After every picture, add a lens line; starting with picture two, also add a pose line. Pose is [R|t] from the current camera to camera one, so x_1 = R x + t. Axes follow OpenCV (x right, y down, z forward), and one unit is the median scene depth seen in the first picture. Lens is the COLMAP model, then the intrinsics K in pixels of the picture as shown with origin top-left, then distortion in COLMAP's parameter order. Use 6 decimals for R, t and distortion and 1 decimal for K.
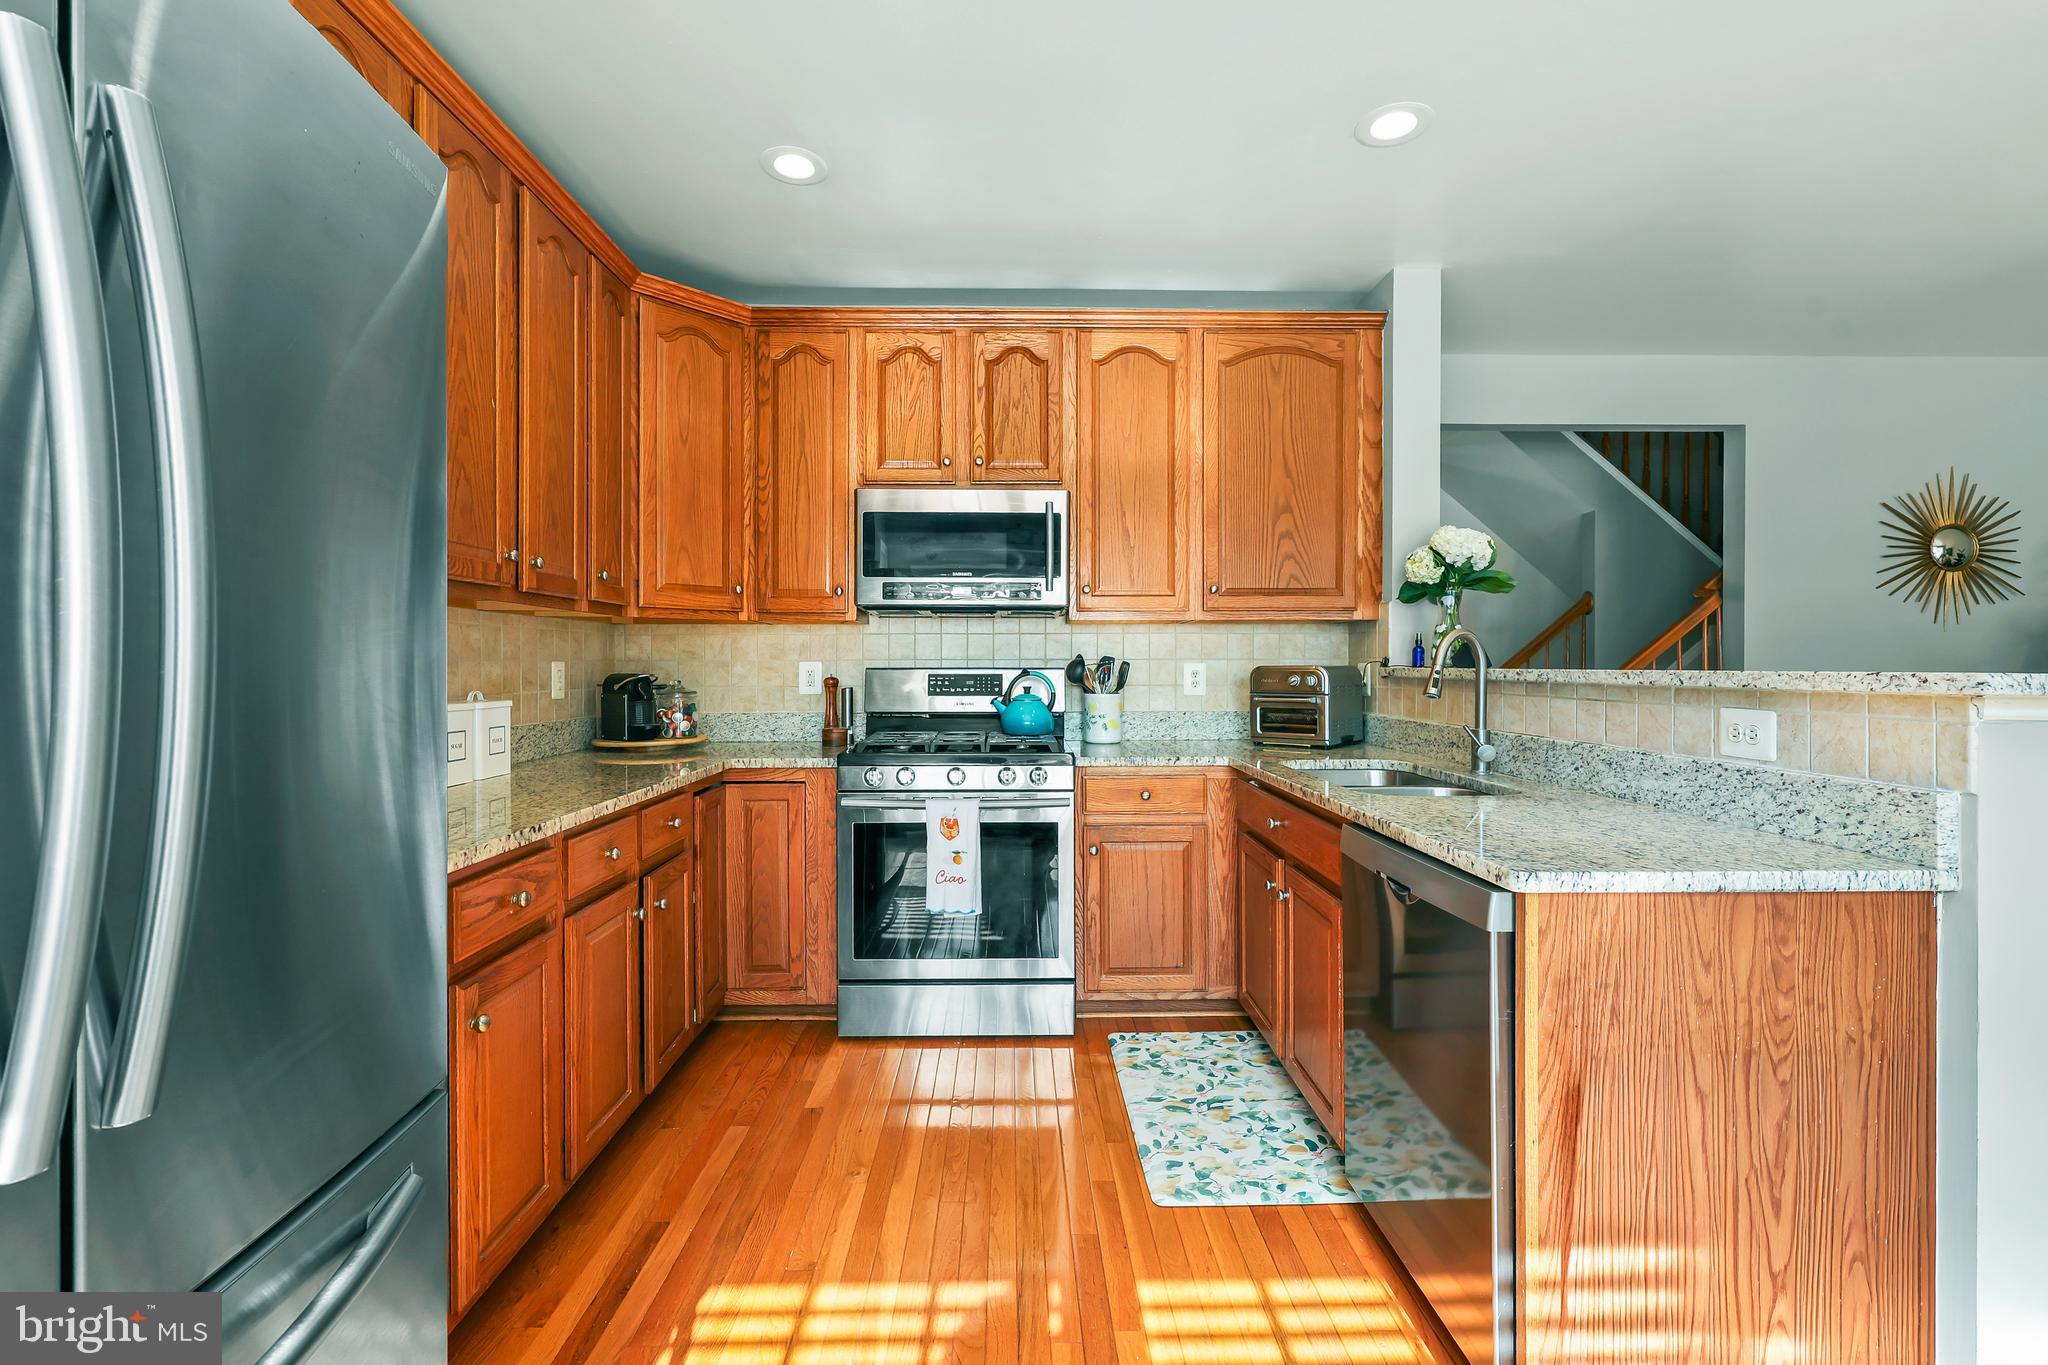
lens RADIAL K [[891.3, 0, 1013.8], [0, 891.3, 674.5], [0, 0, 1]] dist [0.005244, 0.000014]
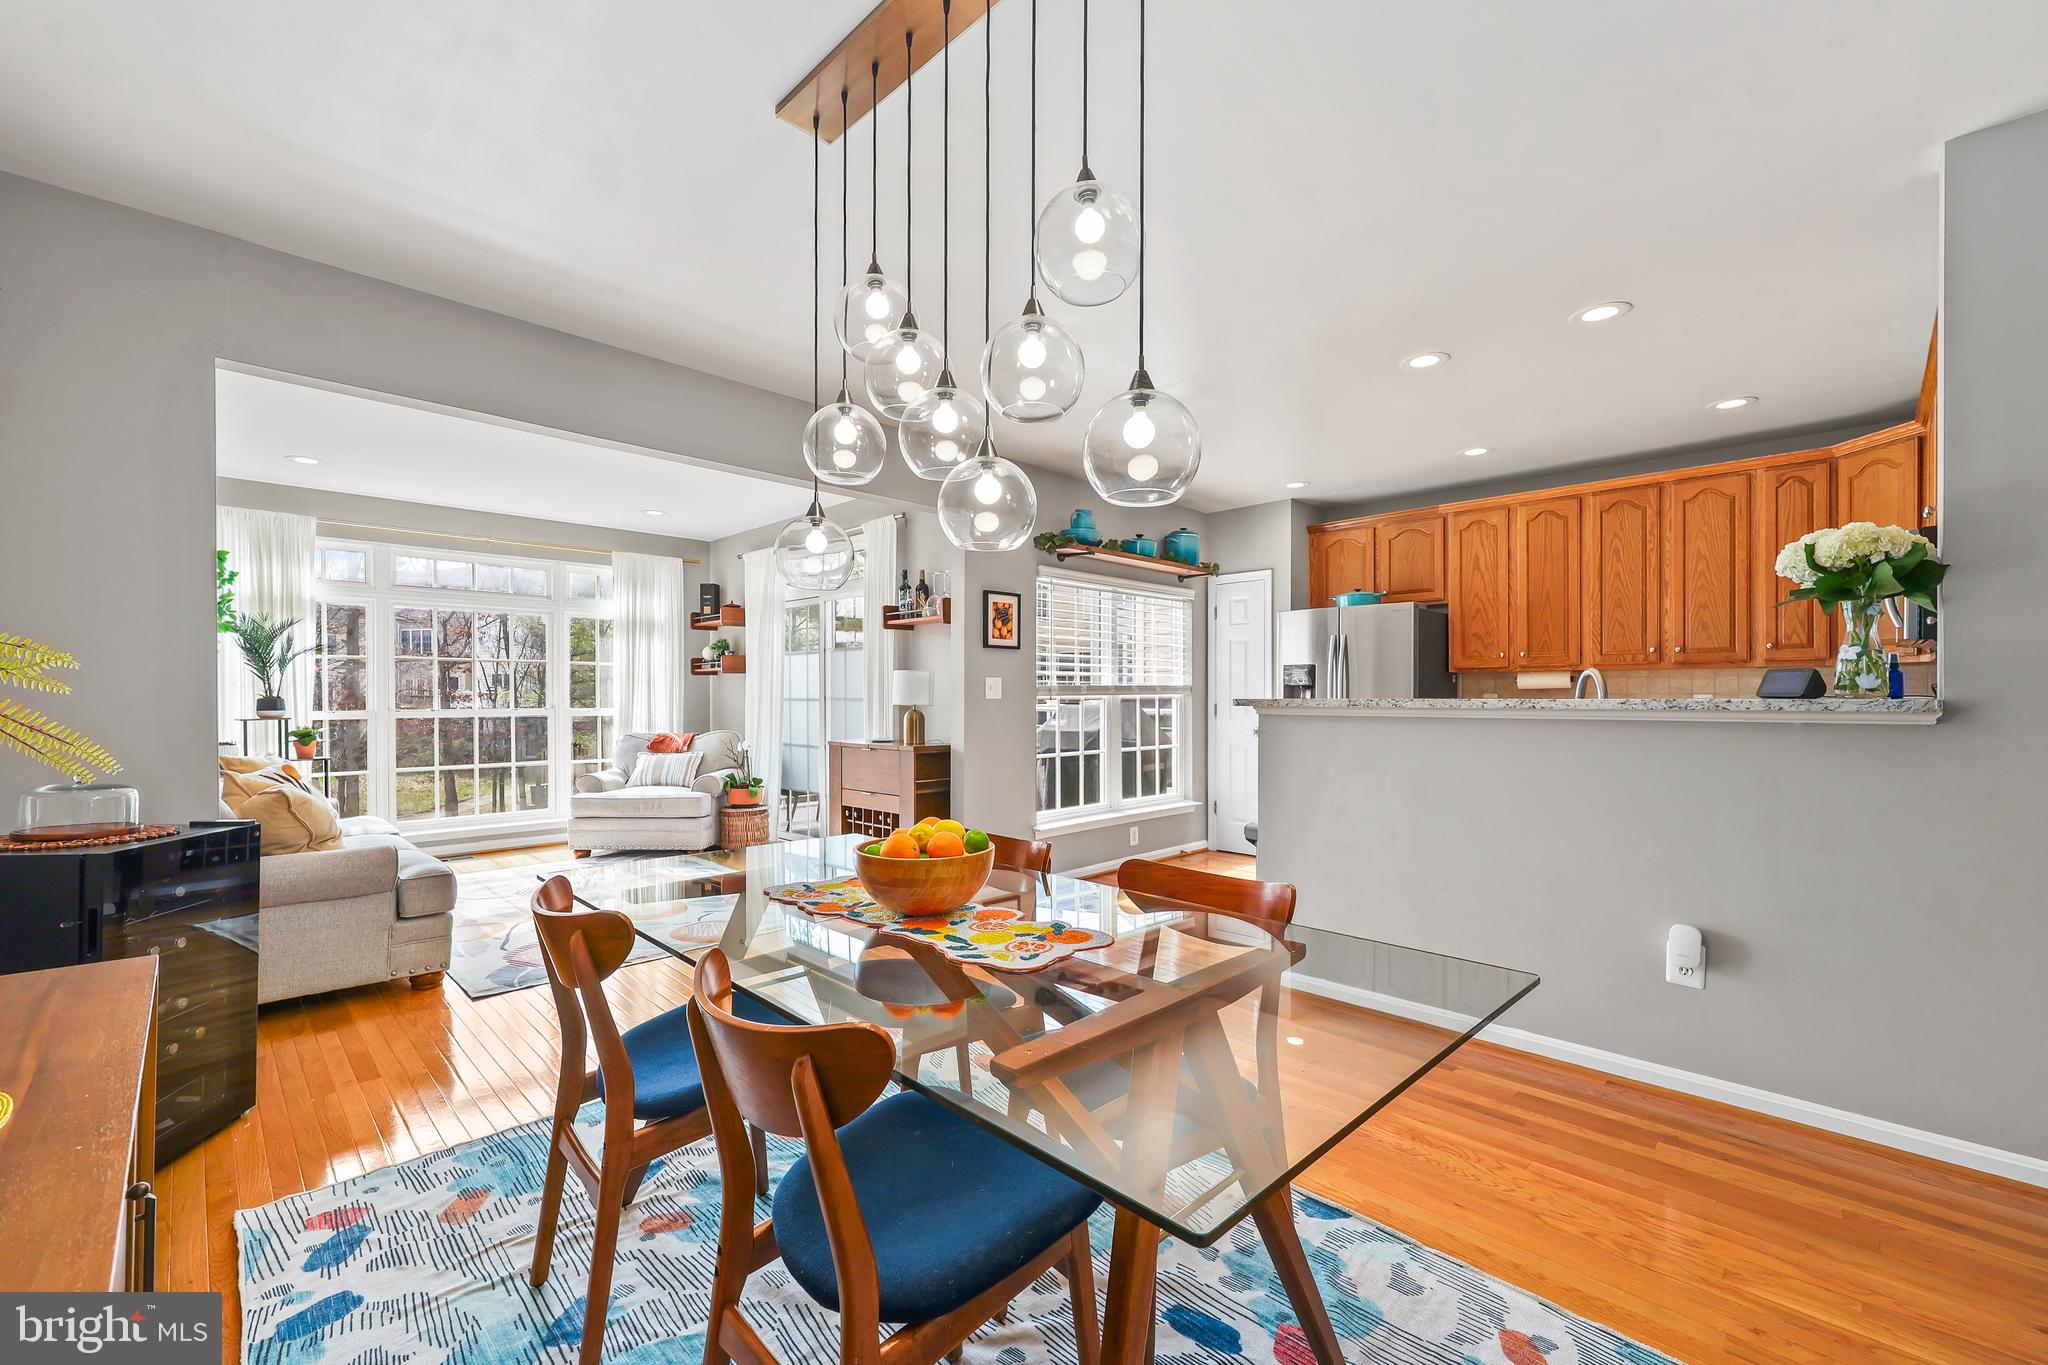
lens RADIAL K [[843.8, 0, 1025.3], [0, 843.8, 698.4], [0, 0, 1]] dist [-0.000808, -0.000332]
pose [[-0.723938, 0.000880, -0.689864, 1.528942], [-0.008982, 0.999902, 0.010701, -0.008656], [0.689806, 0.013943, -0.723860, 1.035534]]
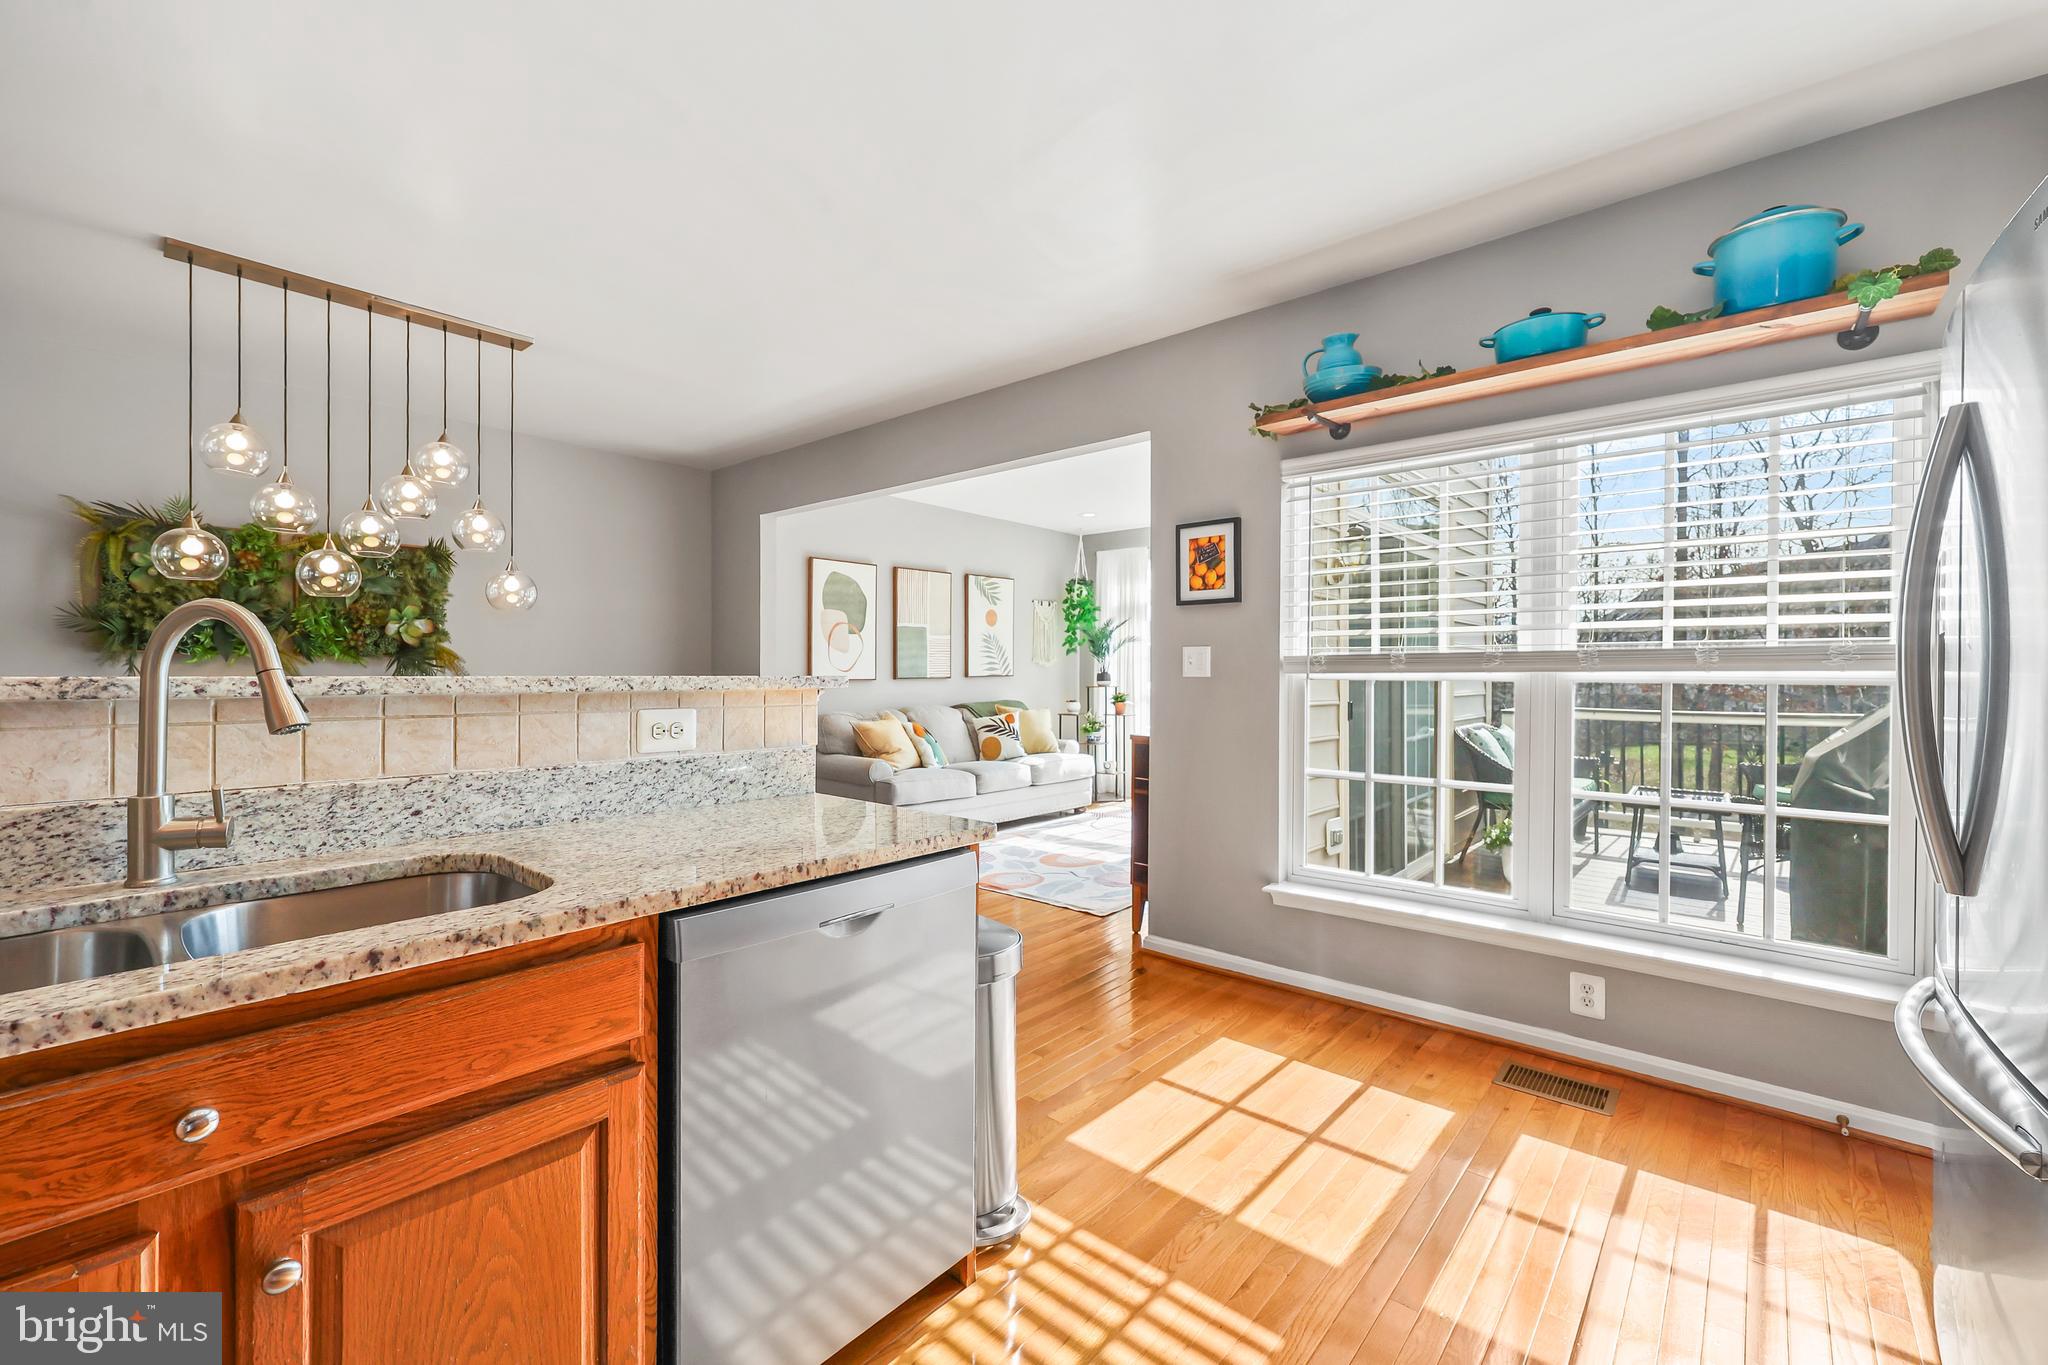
lens RADIAL K [[843.8, 0, 1023.3], [0, 843.8, 673.4], [0, 0, 1]] dist [-0.000808, -0.000332]
pose [[-0.731341, -0.004789, 0.681995, -0.142528], [0.005136, 0.999908, 0.012529, -0.010271], [-0.681993, 0.012666, -0.731249, 0.808867]]
